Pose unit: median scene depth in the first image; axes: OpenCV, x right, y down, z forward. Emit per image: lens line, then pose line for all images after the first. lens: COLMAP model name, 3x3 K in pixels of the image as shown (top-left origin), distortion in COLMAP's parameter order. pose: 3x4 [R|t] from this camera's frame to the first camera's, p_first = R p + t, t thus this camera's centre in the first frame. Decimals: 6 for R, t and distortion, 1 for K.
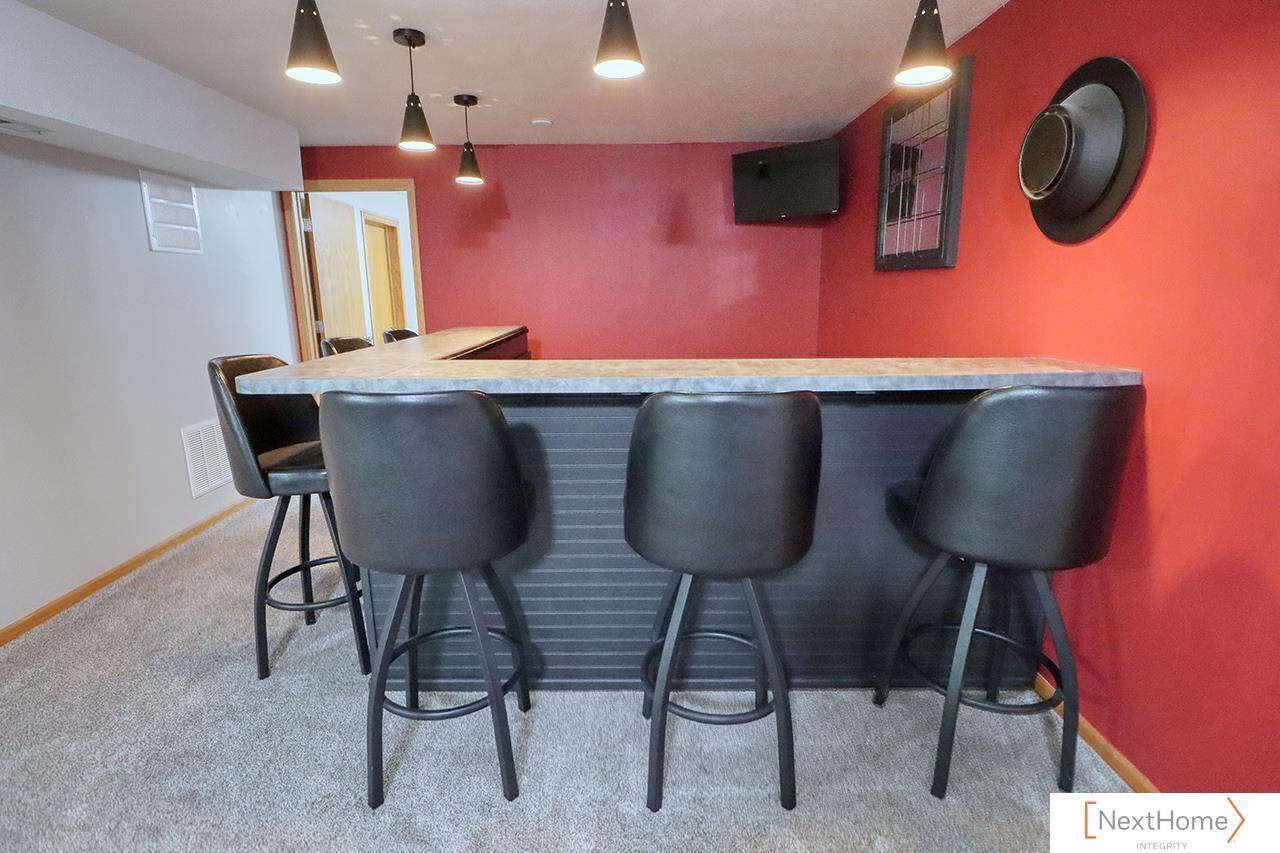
lens RADIAL K [[594.1, 0, 635.6], [0, 594.1, 417.9], [0, 0, 1]] dist [0.000702, -0.012081]
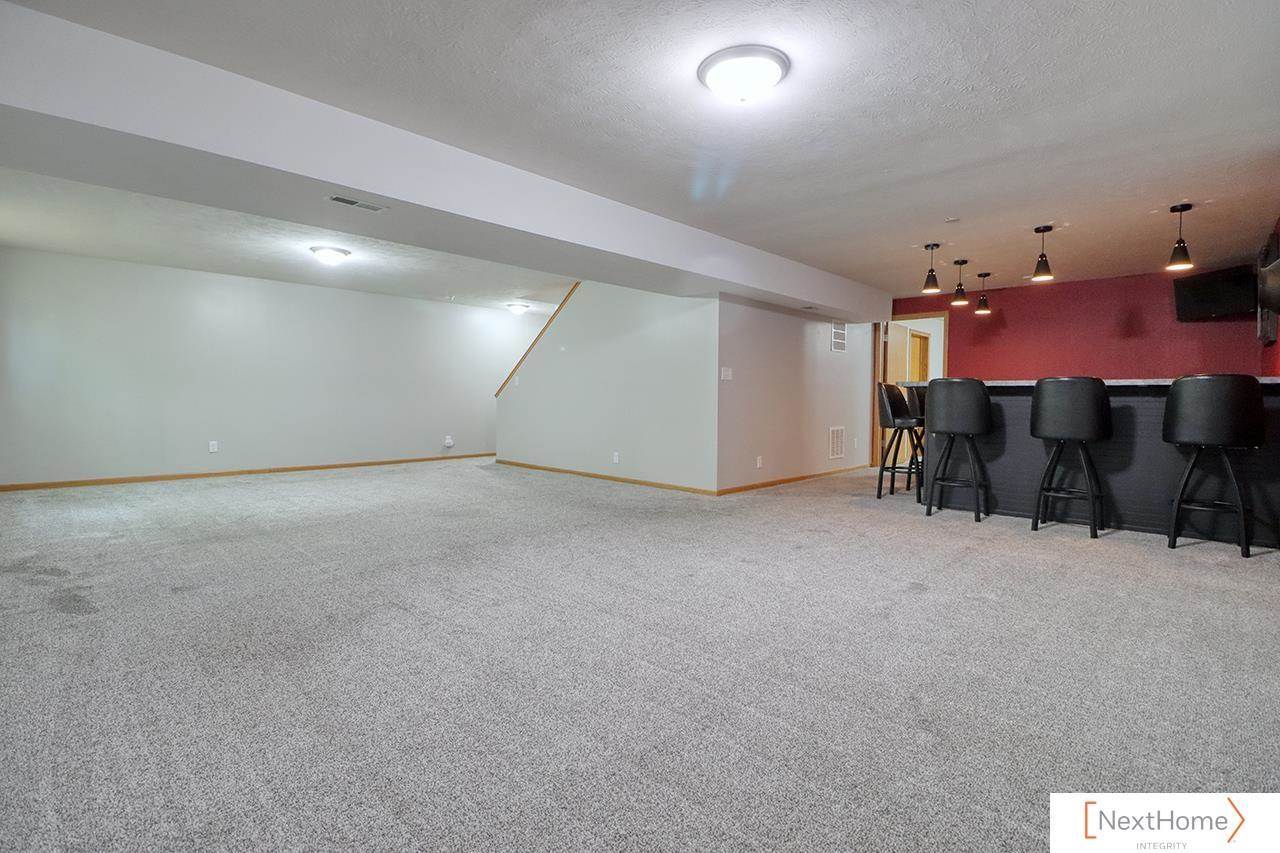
lens RADIAL K [[594.1, 0, 635.6], [0, 594.1, 417.9], [0, 0, 1]] dist [0.000702, -0.012081]
pose [[0.710539, 0.039319, -0.702558, 0.313679], [-0.166683, 0.979426, -0.113762, 0.379298], [0.683631, 0.197937, 0.702474, -1.151677]]
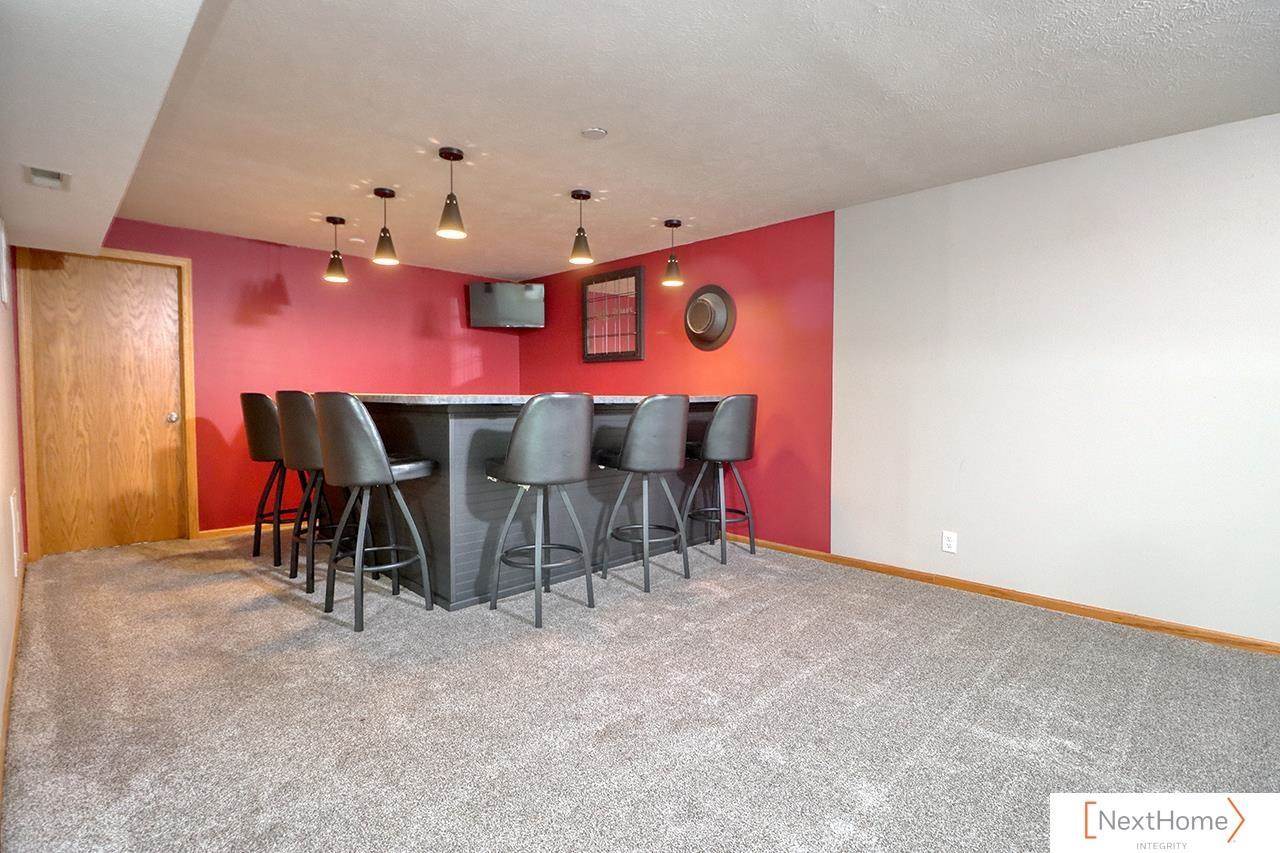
lens RADIAL K [[594.1, 0, 635.6], [0, 594.1, 417.9], [0, 0, 1]] dist [0.000702, -0.012081]
pose [[0.710112, -0.015805, 0.703911, -0.734067], [0.139777, 0.983014, -0.118937, 0.141783], [-0.690075, 0.182850, 0.700259, -0.294776]]
